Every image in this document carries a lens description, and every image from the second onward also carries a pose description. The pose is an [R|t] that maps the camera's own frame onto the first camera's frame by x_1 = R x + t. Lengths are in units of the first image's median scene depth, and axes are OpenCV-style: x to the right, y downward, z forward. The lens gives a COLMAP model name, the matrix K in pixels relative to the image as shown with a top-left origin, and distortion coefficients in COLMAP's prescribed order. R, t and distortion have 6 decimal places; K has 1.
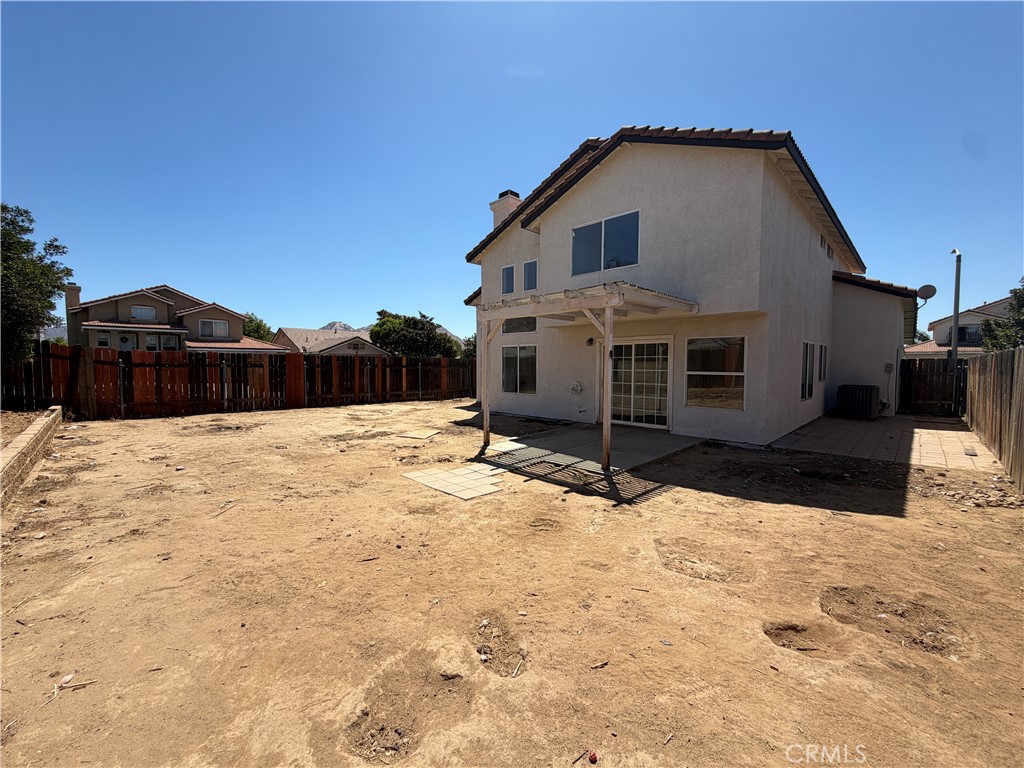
lens RADIAL K [[407.9, 0, 509.0], [0, 407.9, 381.0], [0, 0, 1]] dist [0.001015, 0.000270]
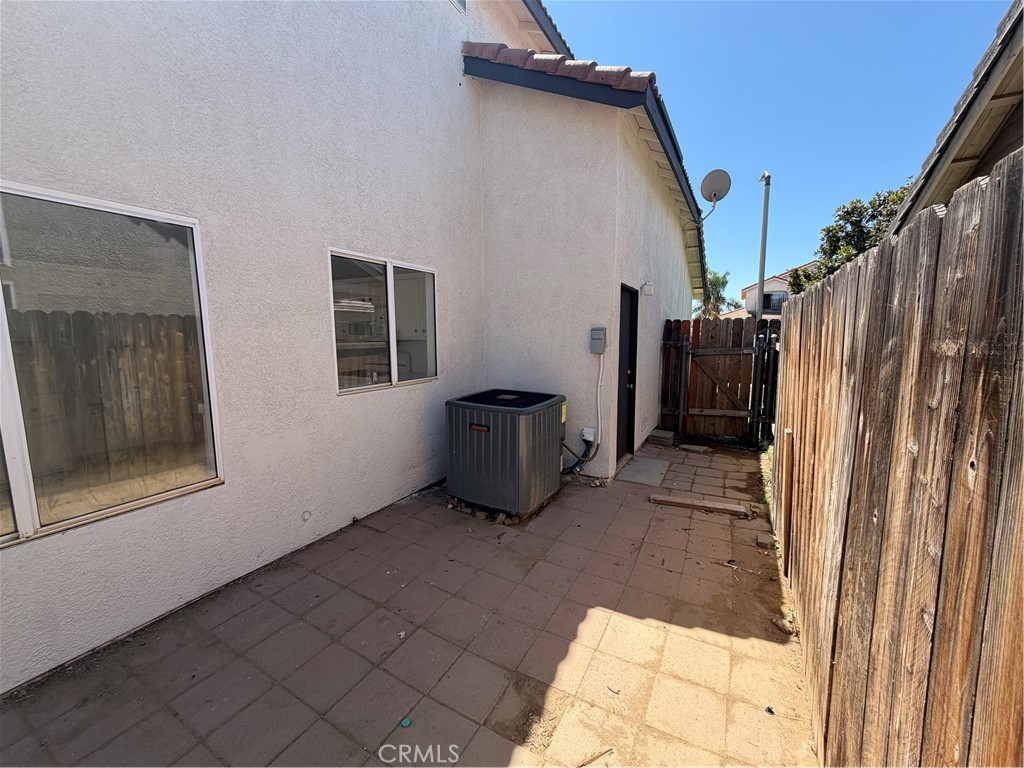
lens RADIAL K [[407.9, 0, 510.3], [0, 407.9, 384.1], [0, 0, 1]] dist [0.001015, 0.000270]
pose [[0.961673, -0.042884, 0.270823, 0.487885], [0.022564, 0.996721, 0.077705, -0.014590], [-0.273267, -0.068616, 0.959488, 0.439547]]
